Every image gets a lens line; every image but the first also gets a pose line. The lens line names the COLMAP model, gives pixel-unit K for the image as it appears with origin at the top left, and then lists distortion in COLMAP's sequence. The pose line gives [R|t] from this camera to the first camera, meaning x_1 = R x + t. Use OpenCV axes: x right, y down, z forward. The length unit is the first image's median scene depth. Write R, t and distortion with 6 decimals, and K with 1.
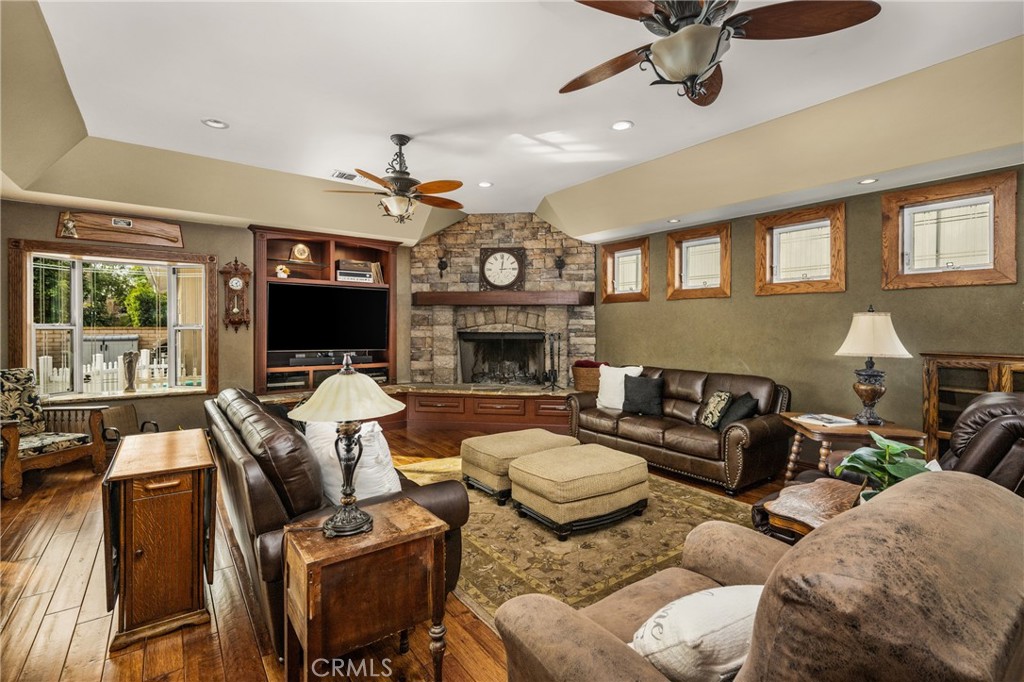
lens RADIAL K [[457.2, 0, 515.7], [0, 457.2, 323.4], [0, 0, 1]] dist [0.000981, 0.000059]
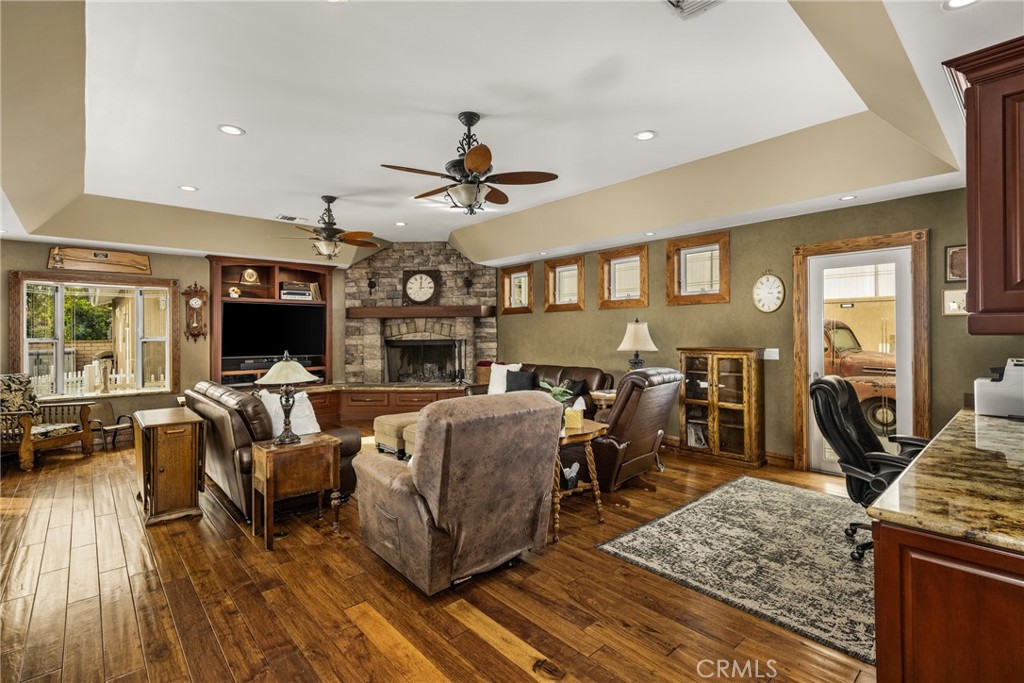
lens RADIAL K [[474.2, 0, 513.9], [0, 474.2, 319.1], [0, 0, 1]] dist [-0.000795, -0.000011]
pose [[0.996394, -0.011891, 0.084006, 0.115606], [0.013954, 0.999614, -0.024005, -0.001111], [-0.083688, 0.025091, 0.996176, -0.295147]]
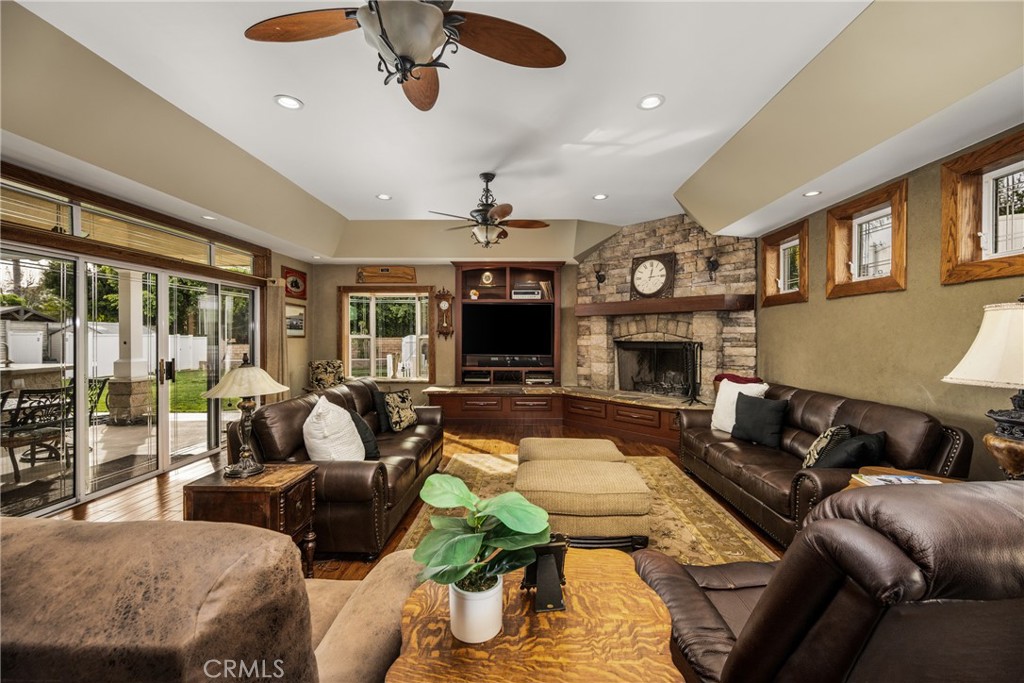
lens RADIAL K [[412.1, 0, 530.8], [0, 412.1, 336.2], [0, 0, 1]] dist [-0.002215, -0.000148]
pose [[0.792909, -0.003699, -0.609329, 0.318101], [0.006601, 0.999975, 0.002521, 0.004745], [0.609305, -0.006021, 0.792913, 0.145942]]
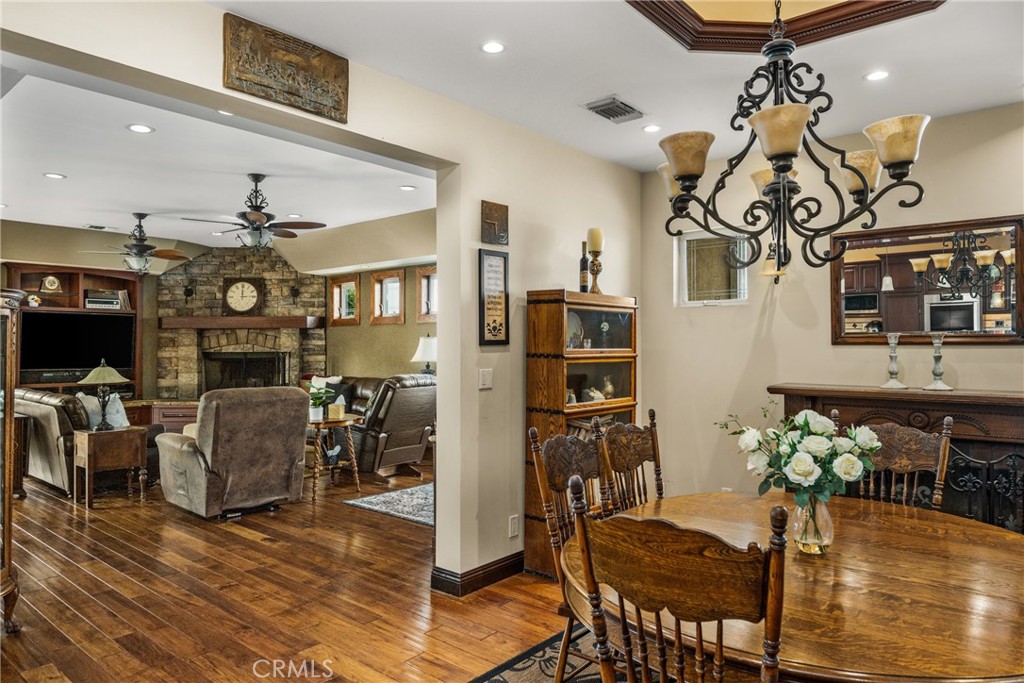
lens RADIAL K [[673.4, 0, 509.3], [0, 673.4, 322.7], [0, 0, 1]] dist [-0.020838, 0.000244]
pose [[0.976689, -0.003630, 0.214627, 0.273191], [0.009554, 0.999601, -0.026572, -0.002797], [-0.214445, 0.028004, 0.976334, -0.819871]]
